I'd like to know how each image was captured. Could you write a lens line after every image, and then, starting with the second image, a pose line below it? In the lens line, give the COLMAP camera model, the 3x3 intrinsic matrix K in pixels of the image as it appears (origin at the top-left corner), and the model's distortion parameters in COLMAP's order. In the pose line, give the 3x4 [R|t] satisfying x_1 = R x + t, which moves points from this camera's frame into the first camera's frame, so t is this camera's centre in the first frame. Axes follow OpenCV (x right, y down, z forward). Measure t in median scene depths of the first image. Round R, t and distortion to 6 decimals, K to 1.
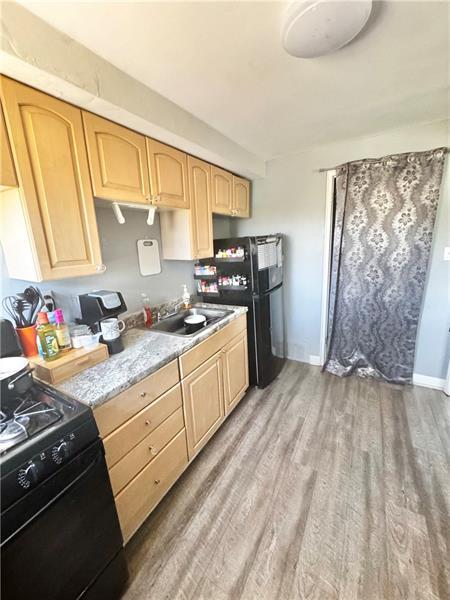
lens RADIAL K [[240.7, 0, 226.4], [0, 240.7, 299.9], [0, 0, 1]] dist [-0.000612, 0.000172]
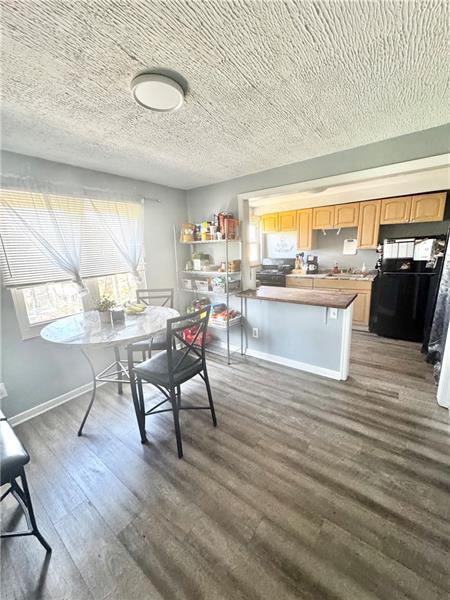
lens RADIAL K [[239.1, 0, 226.9], [0, 239.1, 299.5], [0, 0, 1]] dist [-0.000419, -0.000100]
pose [[-0.109556, 0.273593, -0.955586, 2.128741], [-0.187267, 0.938475, 0.290164, -0.148217], [0.976181, 0.210739, -0.051581, 0.081855]]
